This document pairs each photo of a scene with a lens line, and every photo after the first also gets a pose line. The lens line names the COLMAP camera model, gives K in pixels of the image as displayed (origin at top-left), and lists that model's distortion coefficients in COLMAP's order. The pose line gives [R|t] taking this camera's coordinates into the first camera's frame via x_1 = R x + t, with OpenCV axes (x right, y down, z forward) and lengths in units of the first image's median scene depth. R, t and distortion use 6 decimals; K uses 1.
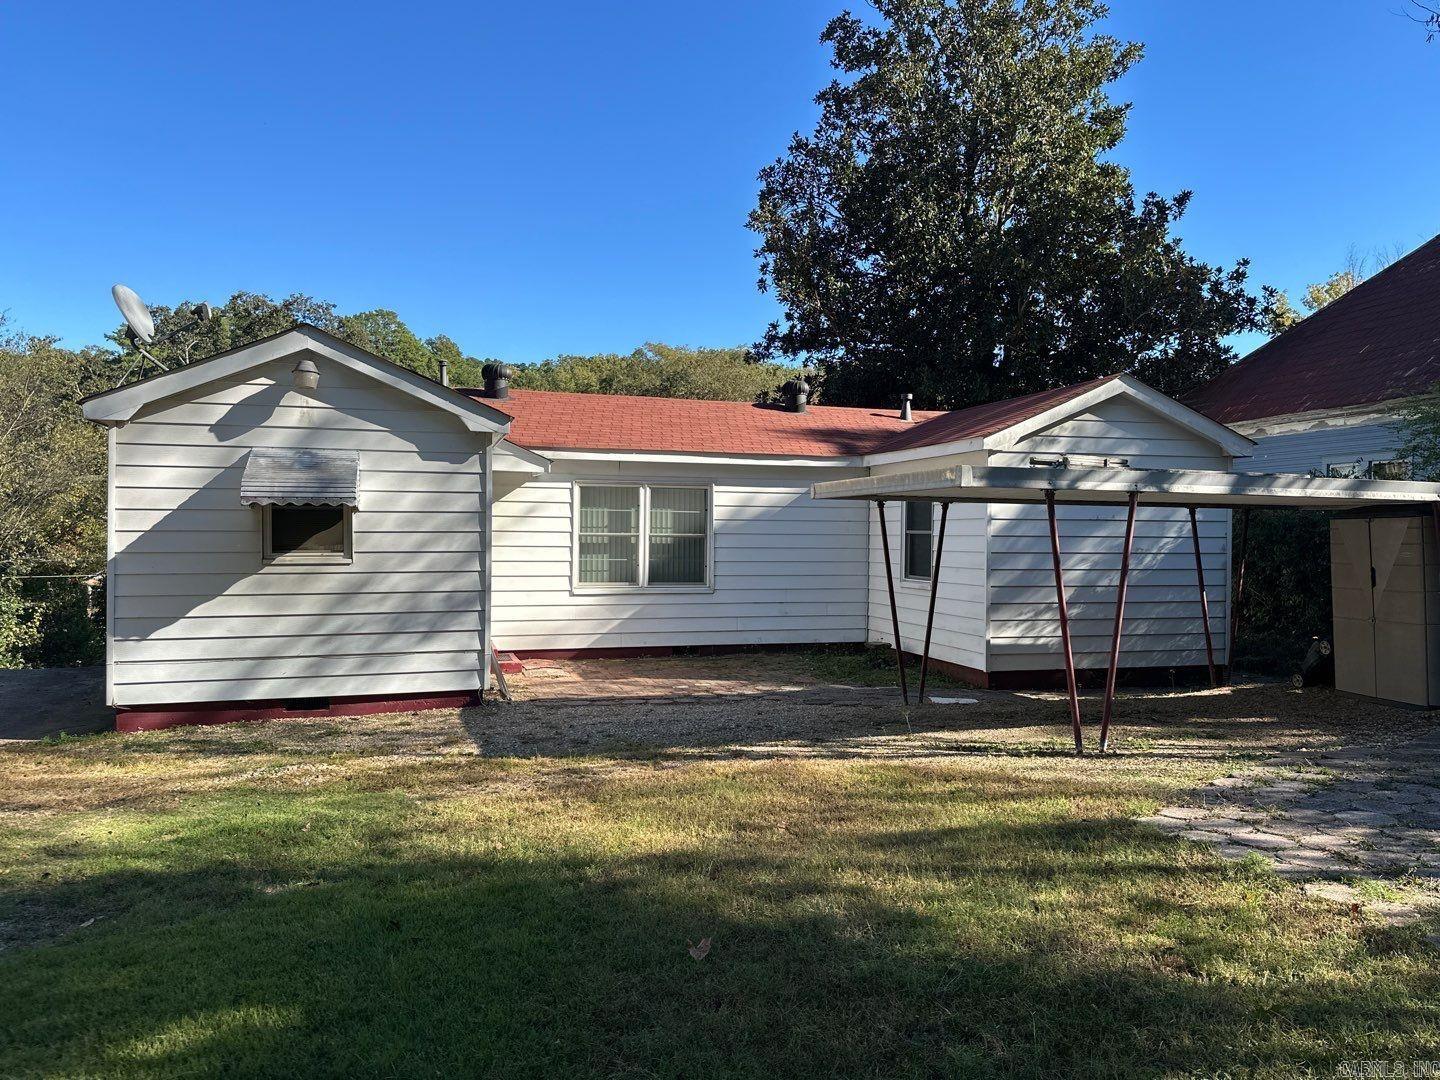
lens RADIAL K [[1048.8, 0, 720.2], [0, 1048.8, 538.8], [0, 0, 1]] dist [0.047359, -0.006808]
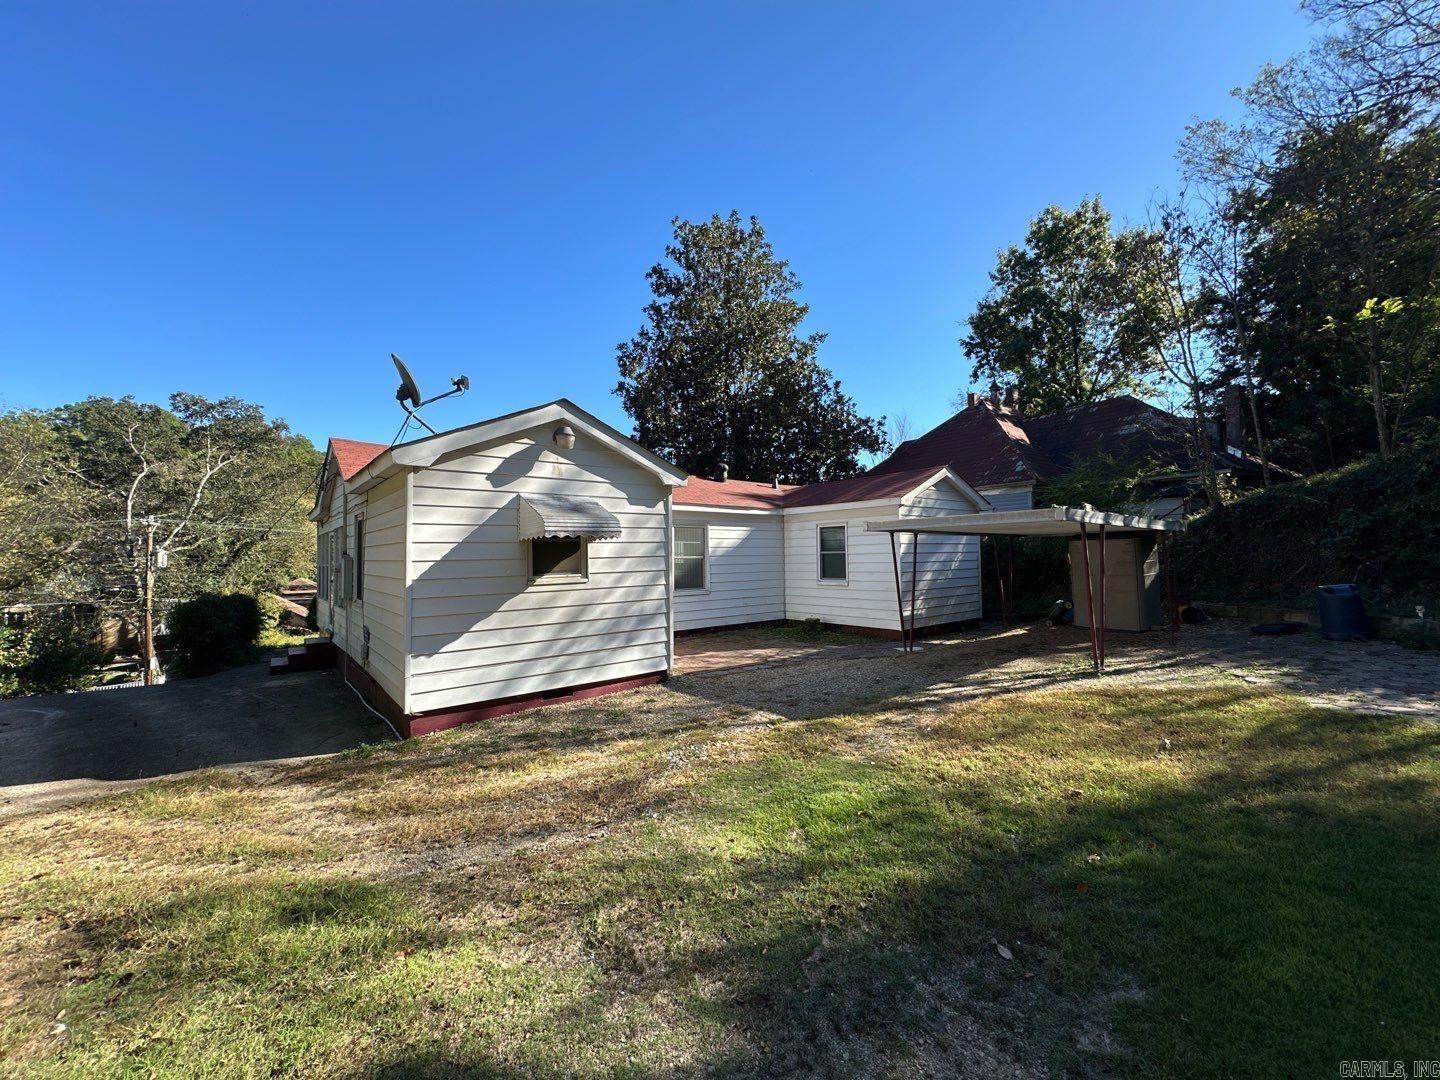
lens RADIAL K [[574.1, 0, 716.2], [0, 574.1, 533.0], [0, 0, 1]] dist [-0.003084, 0.000609]
pose [[0.921595, -0.006007, 0.388107, -0.347589], [0.024936, 0.998731, -0.043754, -0.001940], [-0.387351, 0.050001, 0.920575, 0.201462]]
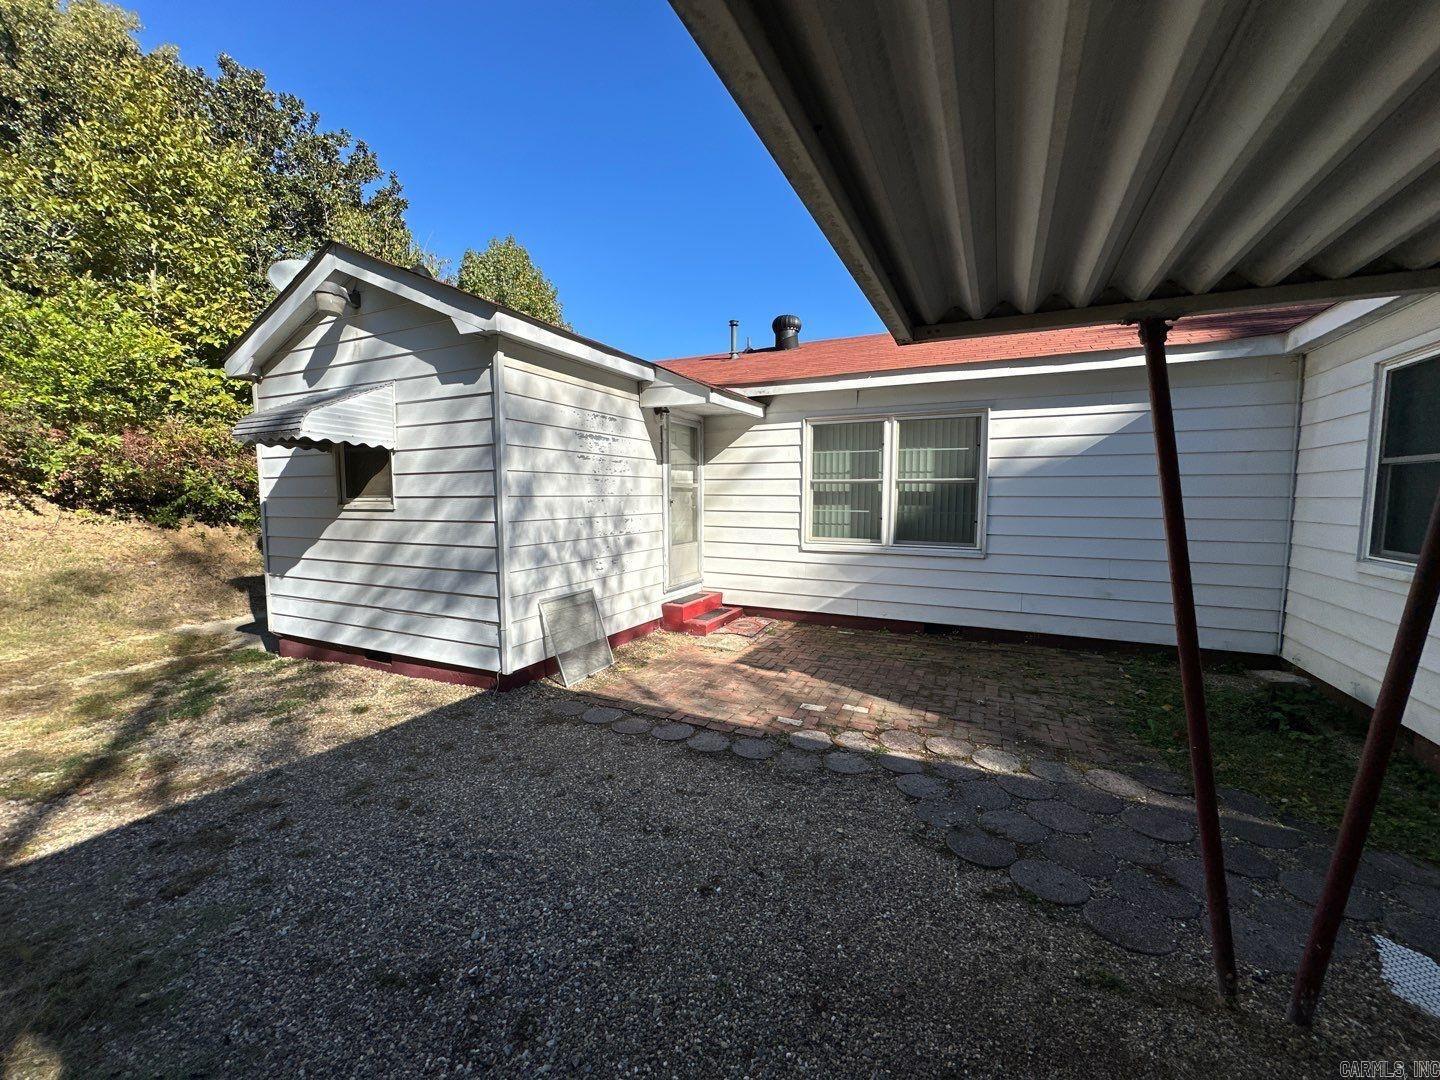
lens RADIAL K [[574.1, 0, 721.0], [0, 574.1, 539.3], [0, 0, 1]] dist [-0.003084, 0.000609]
pose [[0.737915, 0.046105, -0.673317, 0.132900], [0.000946, 0.997592, 0.069347, 0.010666], [0.674893, -0.051810, 0.736095, 0.602093]]
